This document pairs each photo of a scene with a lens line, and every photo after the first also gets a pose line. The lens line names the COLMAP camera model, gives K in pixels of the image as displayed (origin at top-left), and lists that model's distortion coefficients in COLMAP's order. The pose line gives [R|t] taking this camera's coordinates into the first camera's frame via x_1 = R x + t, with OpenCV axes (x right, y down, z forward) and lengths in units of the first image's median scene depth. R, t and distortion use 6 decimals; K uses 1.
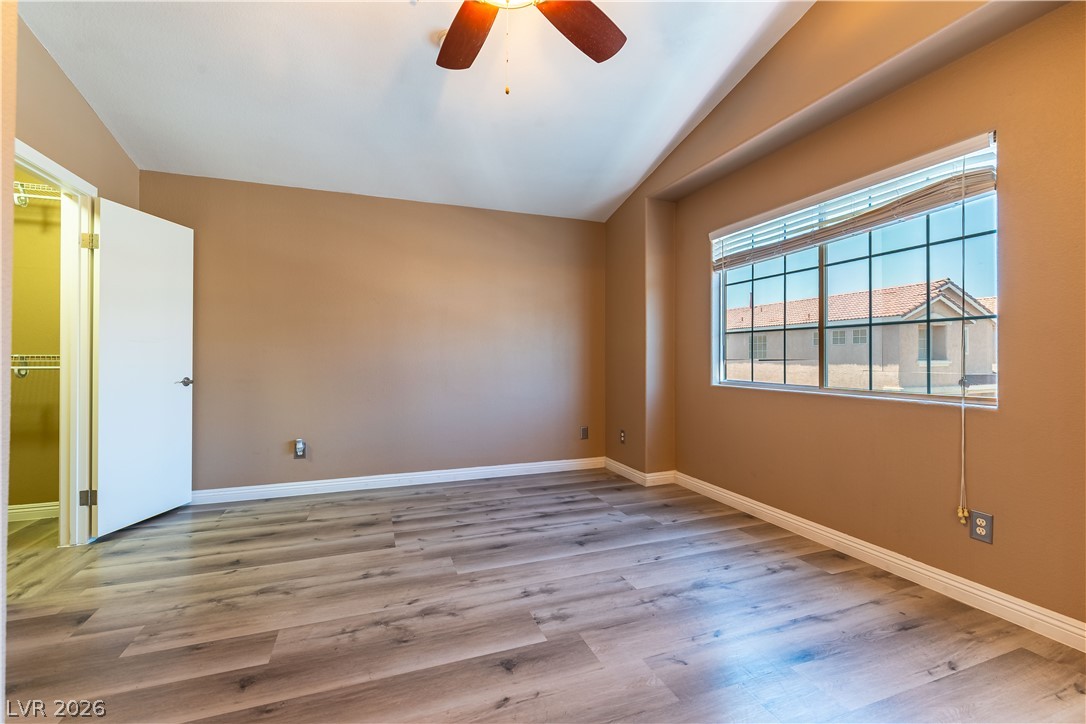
lens RADIAL K [[477.4, 0, 542.0], [0, 477.4, 360.2], [0, 0, 1]] dist [0.002827, -0.000145]
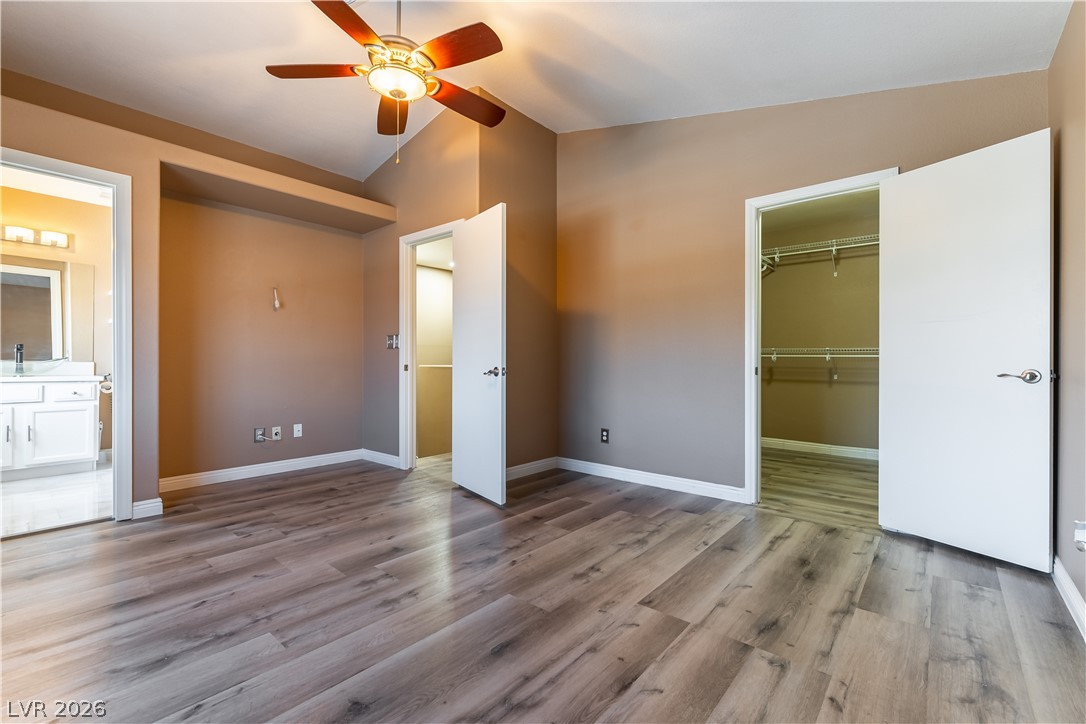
lens RADIAL K [[477.4, 0, 543.0], [0, 477.4, 357.4], [0, 0, 1]] dist [0.002827, -0.000145]
pose [[-0.874042, -0.005573, -0.485818, 0.186658], [-0.003717, 0.999982, -0.004784, 0.041542], [0.485836, -0.002375, -0.874047, 1.843118]]
